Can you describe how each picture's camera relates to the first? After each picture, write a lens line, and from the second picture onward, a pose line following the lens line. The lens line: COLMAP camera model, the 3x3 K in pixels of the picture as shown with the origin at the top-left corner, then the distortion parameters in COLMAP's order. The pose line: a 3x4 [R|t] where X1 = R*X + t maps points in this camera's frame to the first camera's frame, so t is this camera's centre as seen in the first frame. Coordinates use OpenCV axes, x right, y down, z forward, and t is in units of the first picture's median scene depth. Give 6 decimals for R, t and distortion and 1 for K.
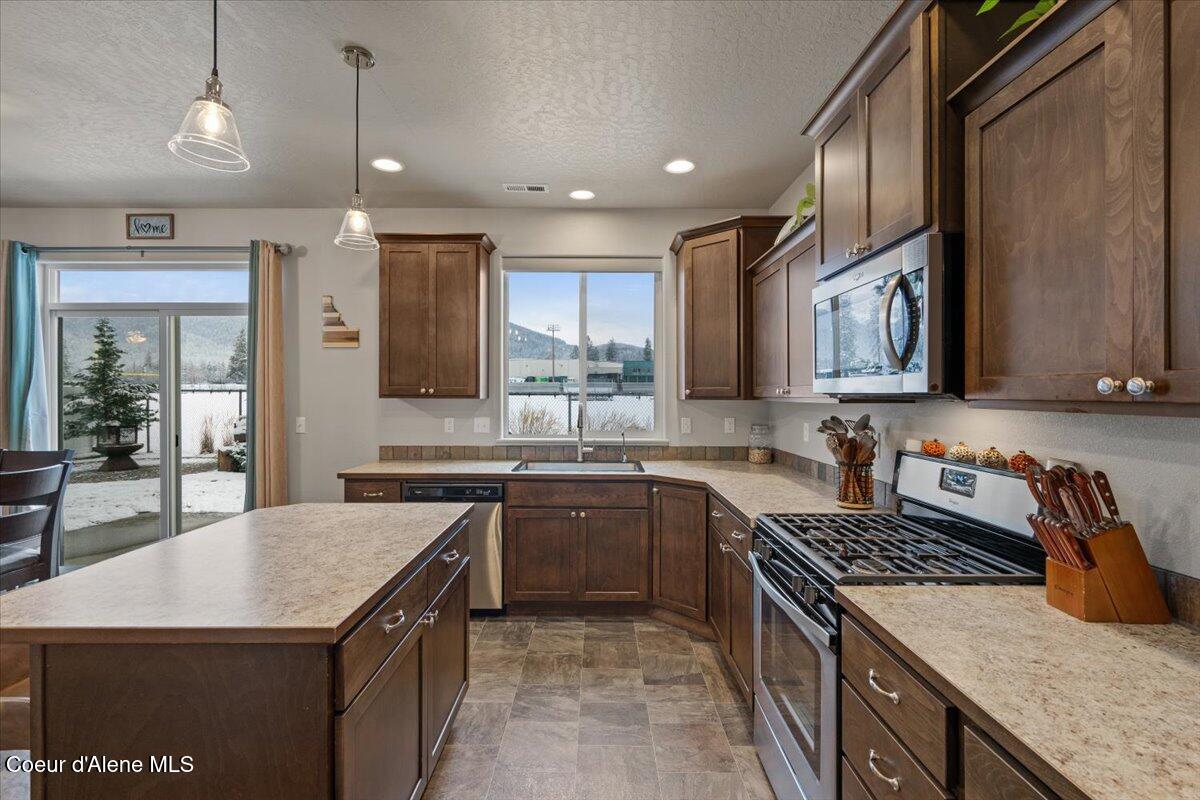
lens RADIAL K [[539.5, 0, 599.2], [0, 539.5, 394.2], [0, 0, 1]] dist [-0.010097, 0.003704]
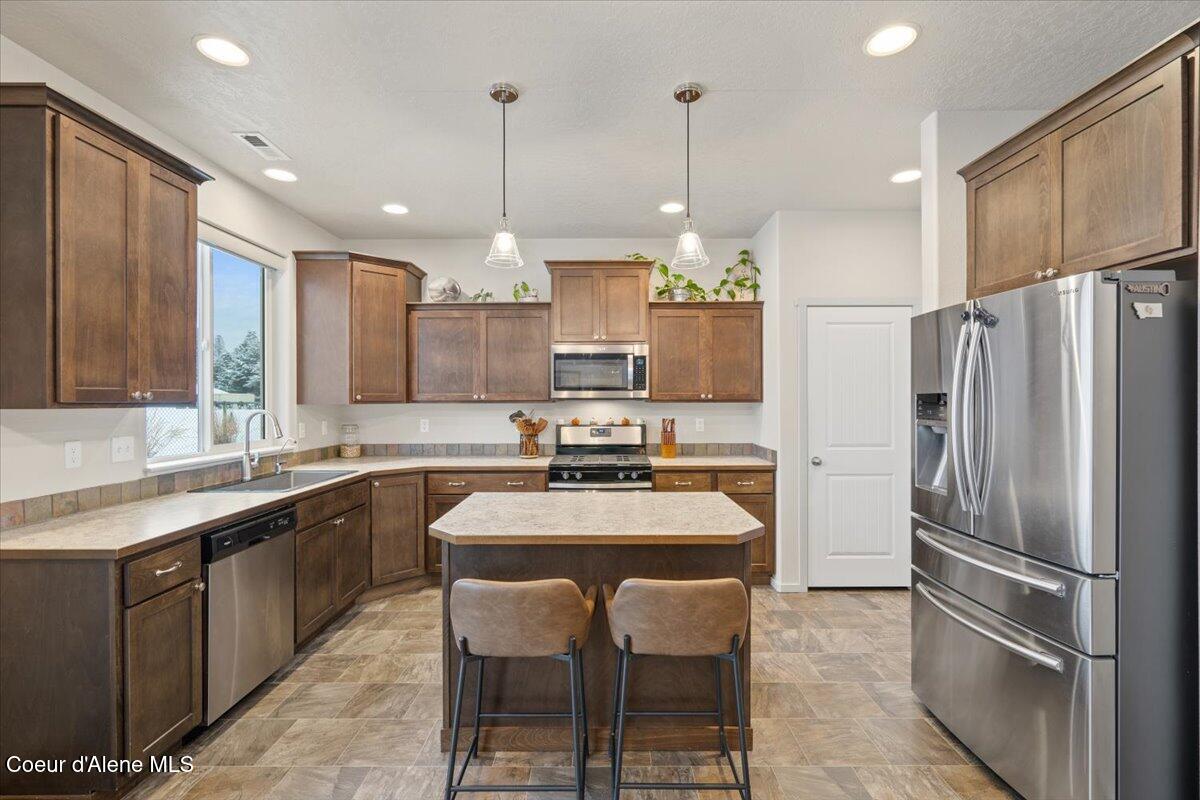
lens RADIAL K [[539.5, 0, 601.0], [0, 539.5, 403.6], [0, 0, 1]] dist [-0.010097, 0.003704]
pose [[0.009768, -0.011184, 0.999890, -0.921755], [0.003119, 0.999933, 0.011154, -0.001995], [-0.999947, 0.003010, 0.009802, 0.469510]]
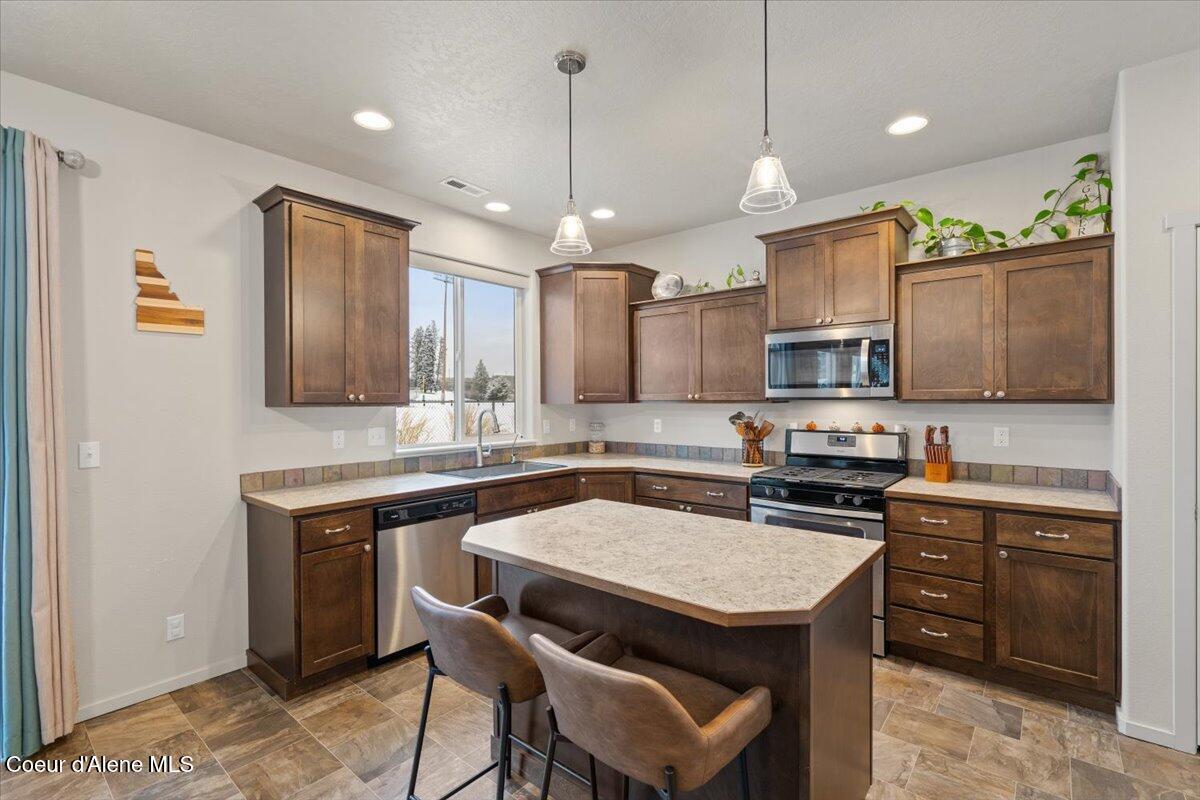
lens RADIAL K [[539.5, 0, 599.9], [0, 539.5, 404.0], [0, 0, 1]] dist [-0.010097, 0.003704]
pose [[0.648667, -0.013134, 0.760959, -0.700193], [0.007297, 0.999912, 0.011038, -0.002467], [-0.761038, -0.001607, 0.648706, 0.183396]]
